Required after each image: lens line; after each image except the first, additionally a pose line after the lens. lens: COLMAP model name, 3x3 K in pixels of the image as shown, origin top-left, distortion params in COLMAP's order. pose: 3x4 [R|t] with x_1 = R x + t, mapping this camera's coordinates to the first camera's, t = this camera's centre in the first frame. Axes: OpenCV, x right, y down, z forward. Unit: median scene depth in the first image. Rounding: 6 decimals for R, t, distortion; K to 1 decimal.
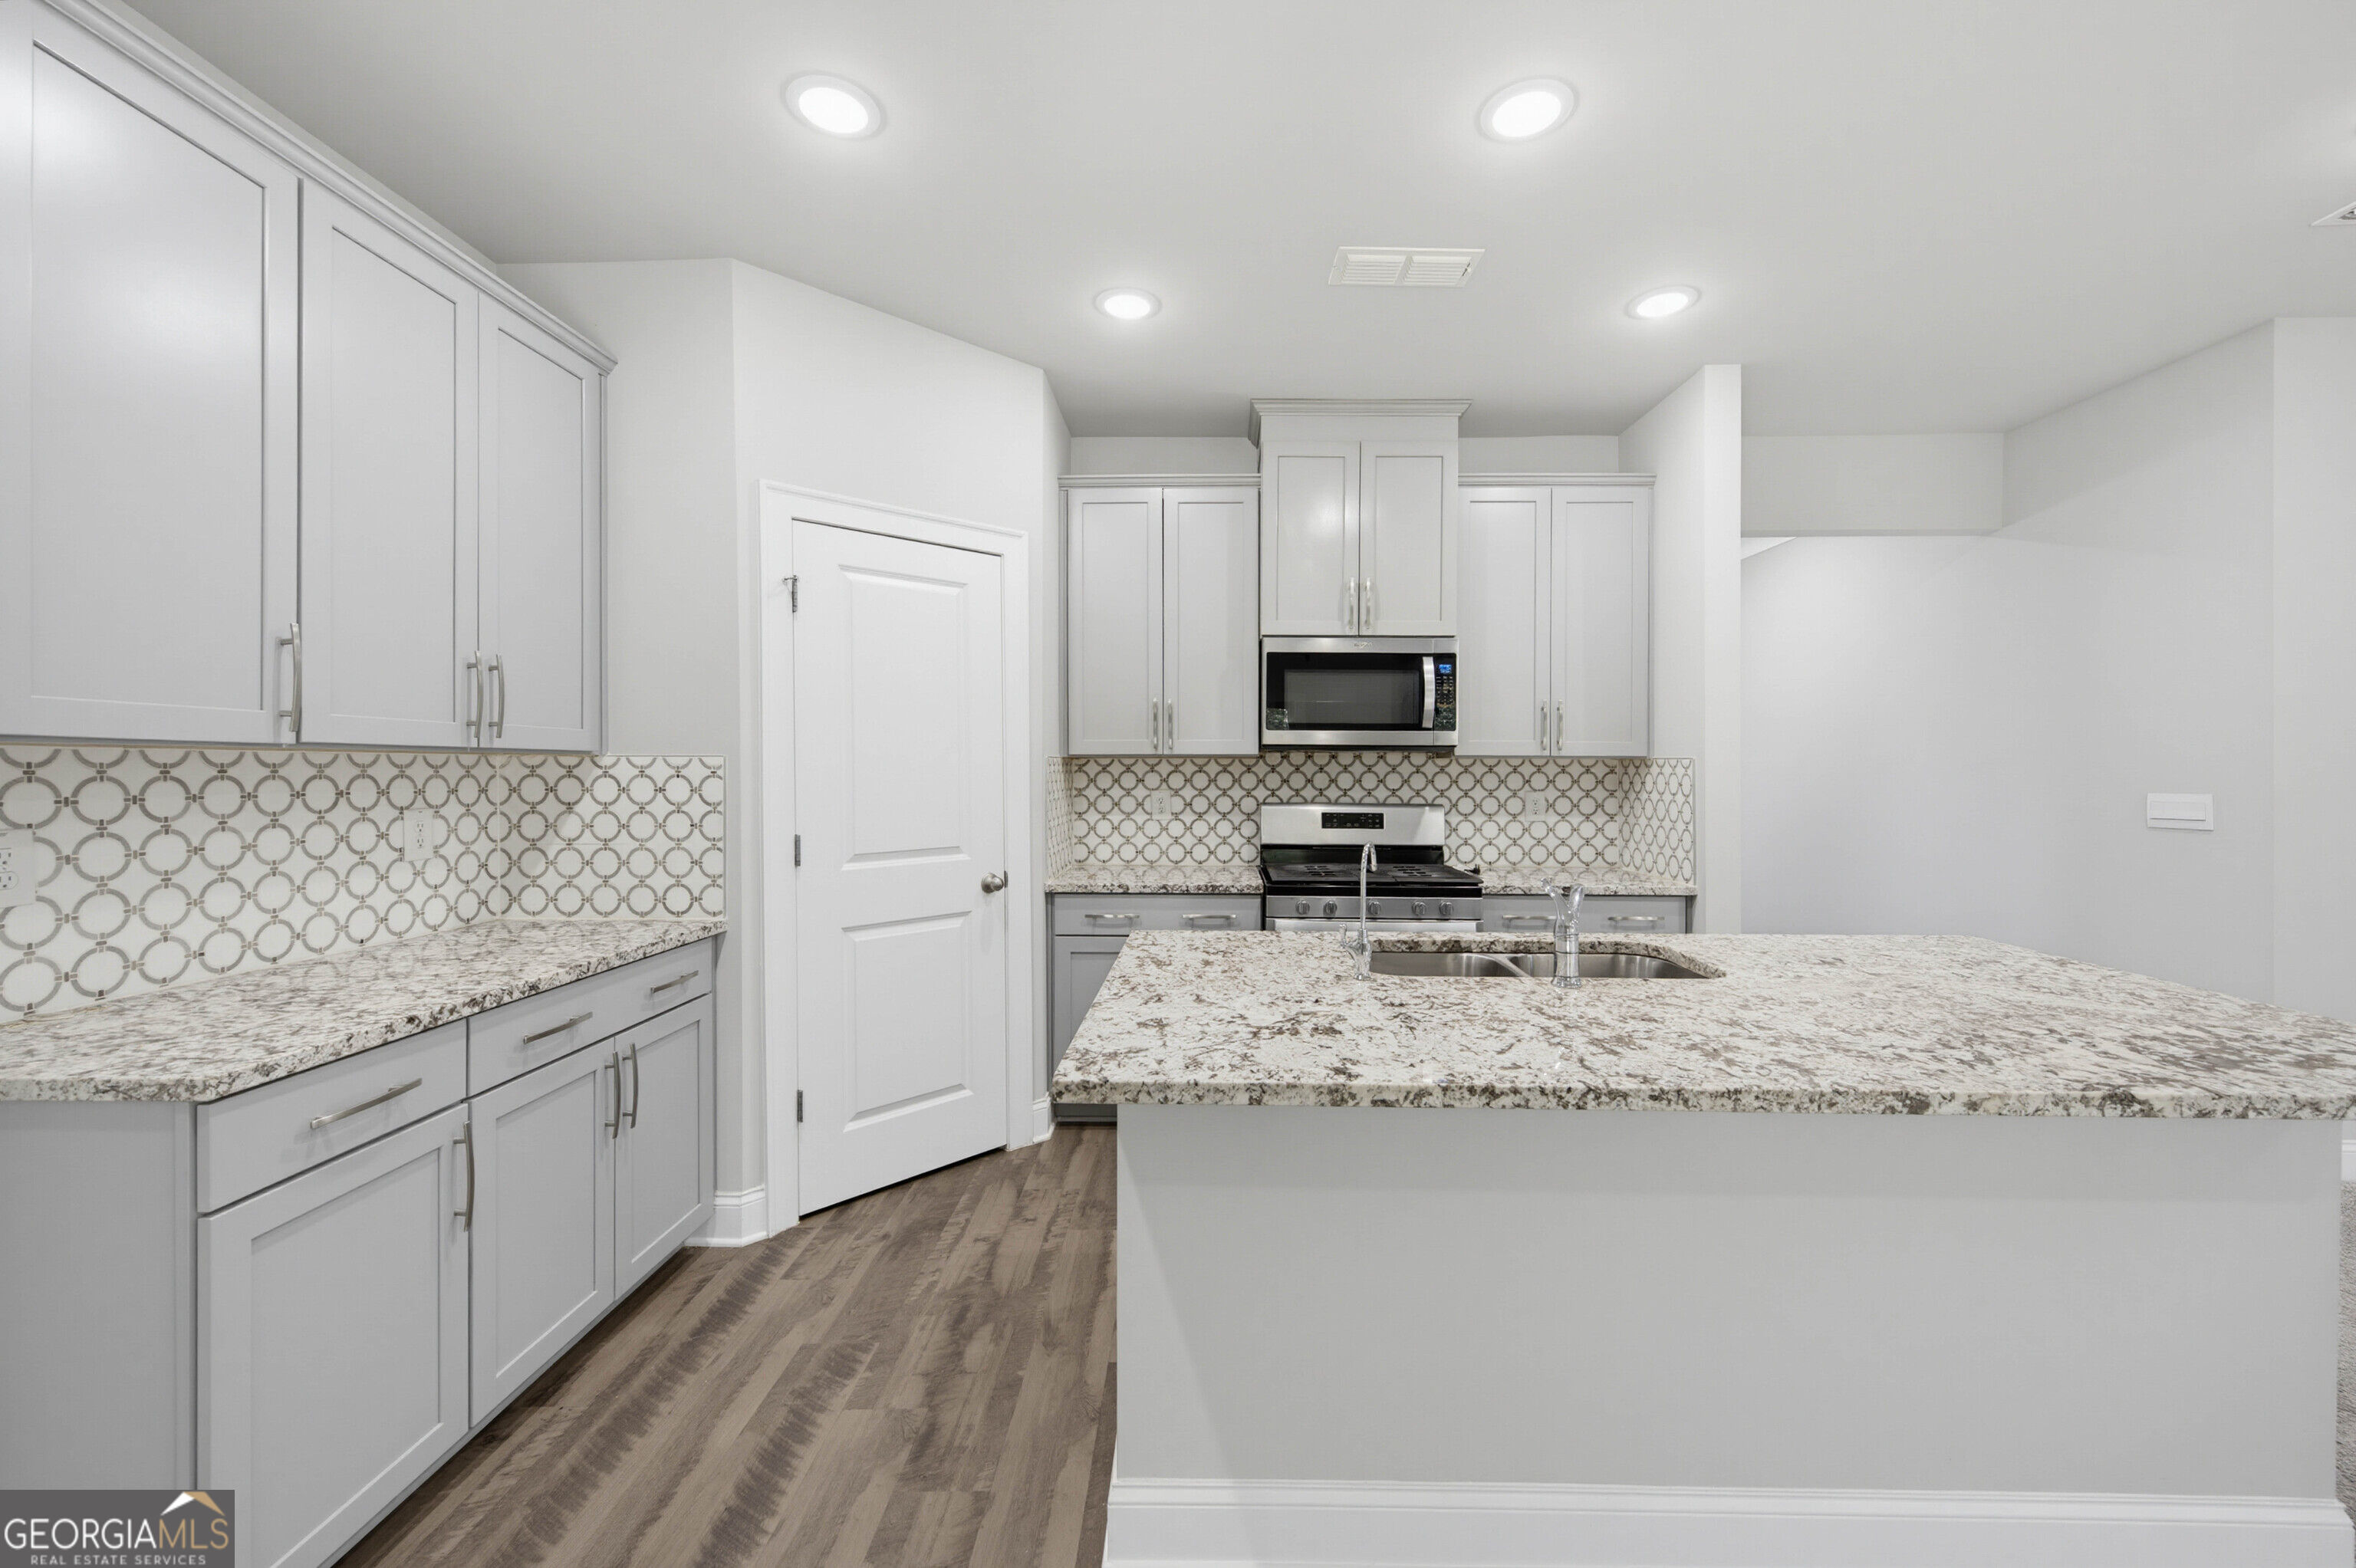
lens RADIAL K [[933.5, 0, 1202.8], [0, 933.5, 767.9], [0, 0, 1]] dist [0.004919, -0.000534]
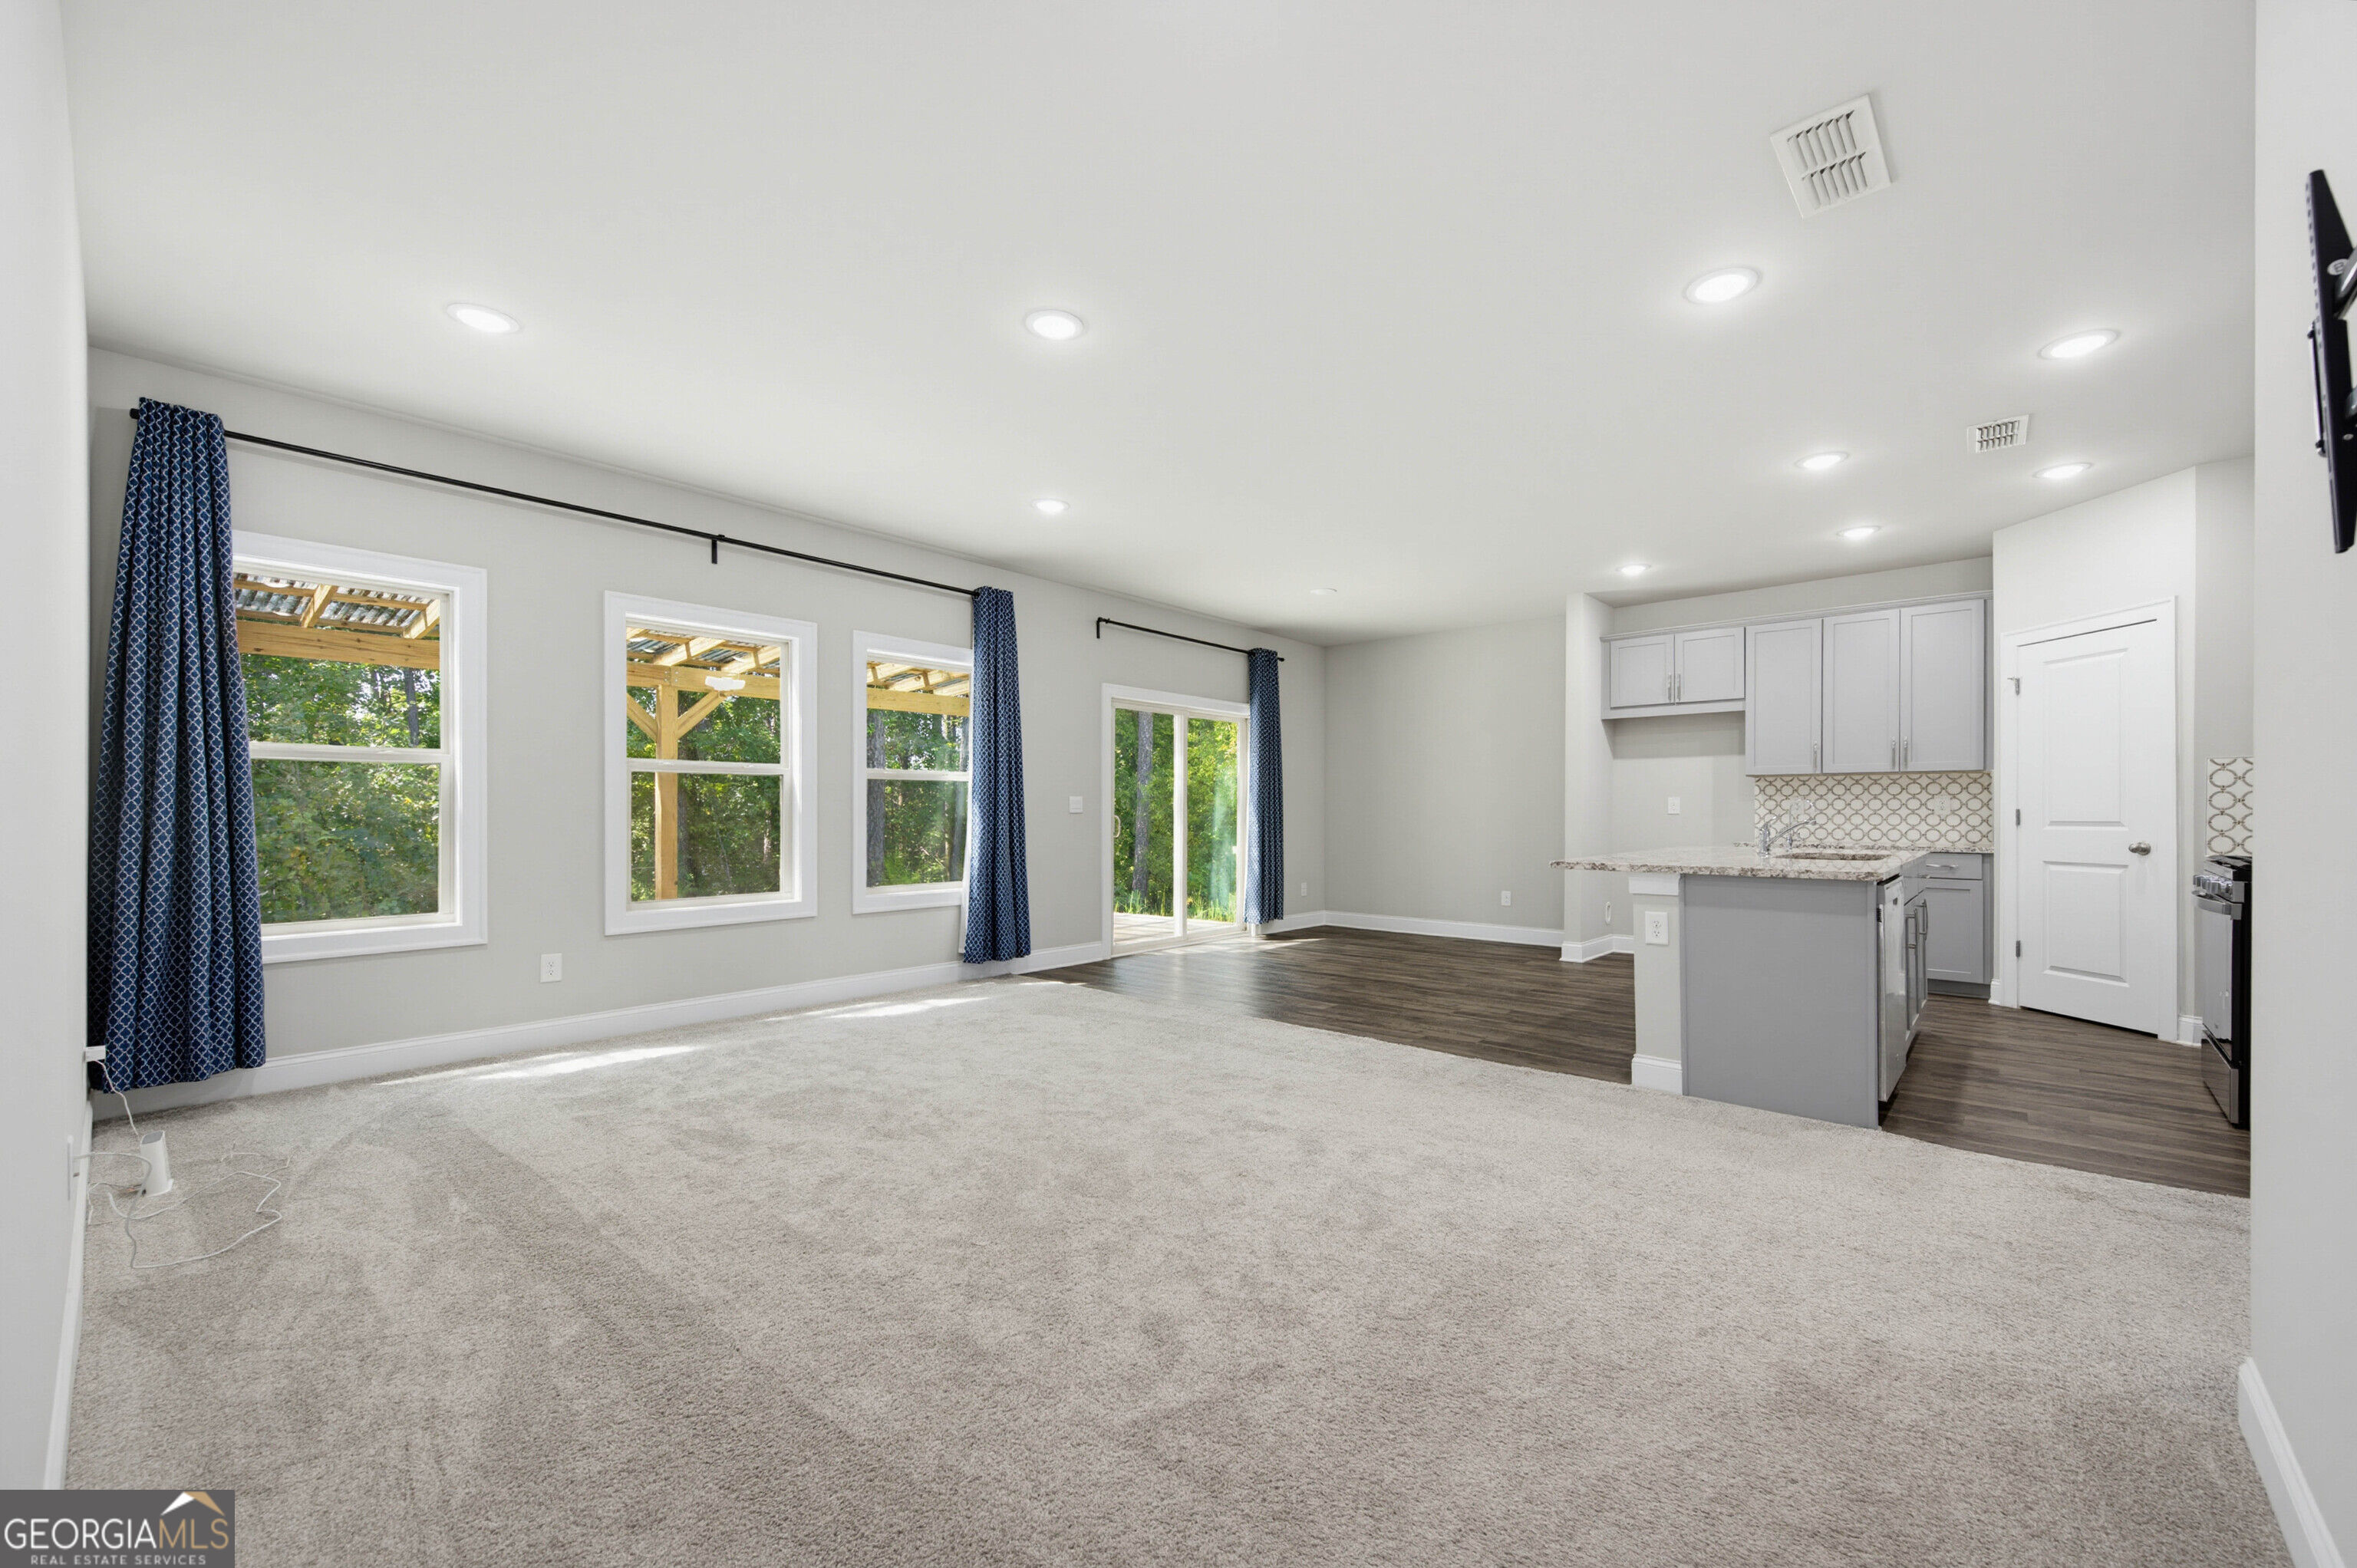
lens RADIAL K [[947.0, 0, 1202.0], [0, 947.0, 794.9], [0, 0, 1]] dist [0.025082, -0.000087]
pose [[-0.644097, -0.013161, -0.764830, 1.670190], [-0.000750, 0.999862, -0.016574, 0.058825], [0.764943, -0.010101, -0.644019, 0.757495]]
